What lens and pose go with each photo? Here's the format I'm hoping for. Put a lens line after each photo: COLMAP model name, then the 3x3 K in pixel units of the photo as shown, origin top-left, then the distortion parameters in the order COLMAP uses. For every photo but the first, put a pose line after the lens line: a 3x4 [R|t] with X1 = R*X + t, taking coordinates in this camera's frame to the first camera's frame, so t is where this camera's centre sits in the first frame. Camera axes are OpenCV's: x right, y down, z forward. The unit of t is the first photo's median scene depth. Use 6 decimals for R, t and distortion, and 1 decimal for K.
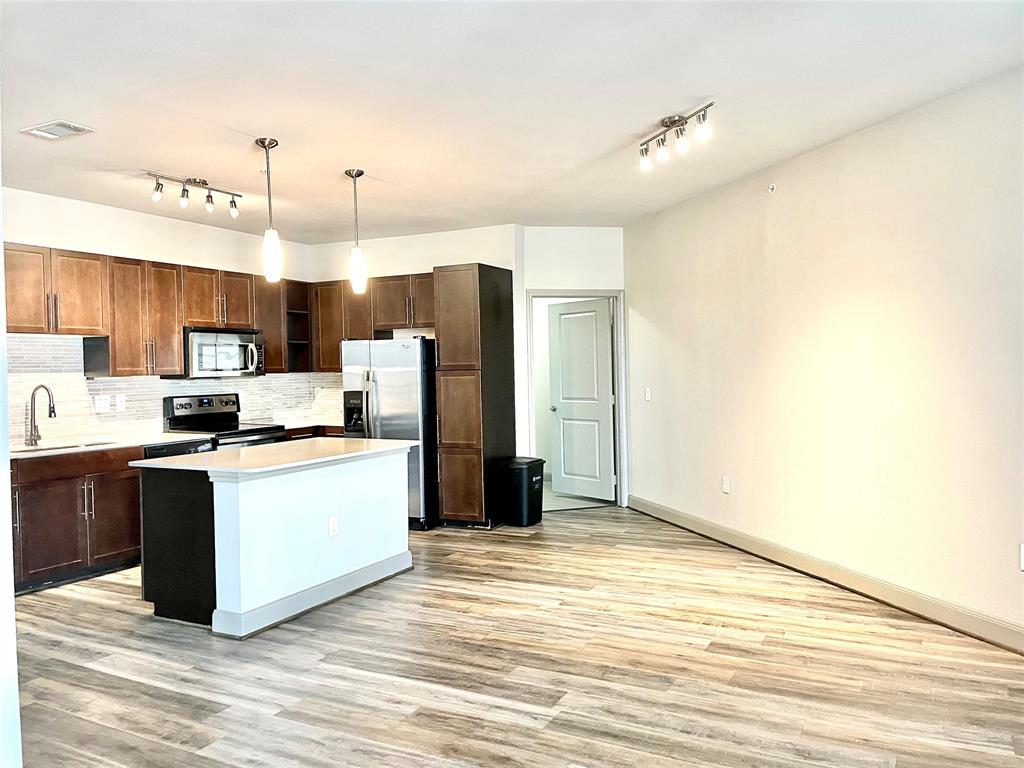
lens RADIAL K [[778.2, 0, 505.6], [0, 778.2, 384.1], [0, 0, 1]] dist [0.059947, -0.062945]
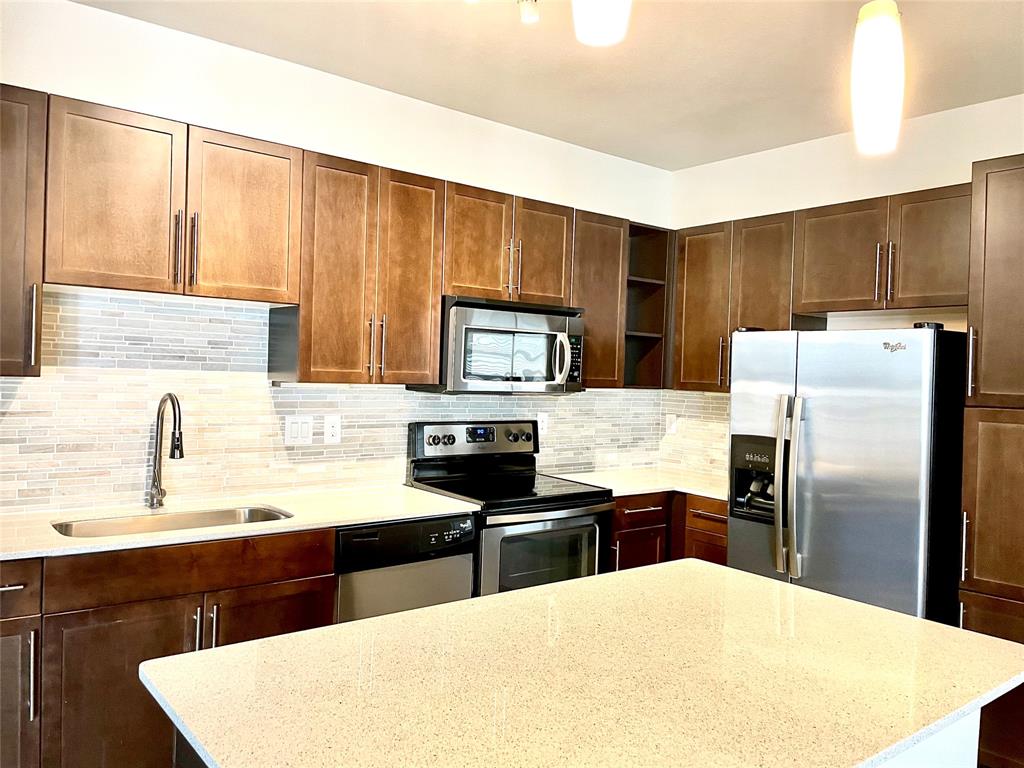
lens RADIAL K [[778.2, 0, 506.0], [0, 778.2, 375.2], [0, 0, 1]] dist [0.059947, -0.062945]
pose [[0.914302, 0.049293, -0.402023, -0.168235], [-0.057927, 0.998277, -0.009338, -0.017826], [0.400870, 0.031825, 0.915582, 0.581640]]
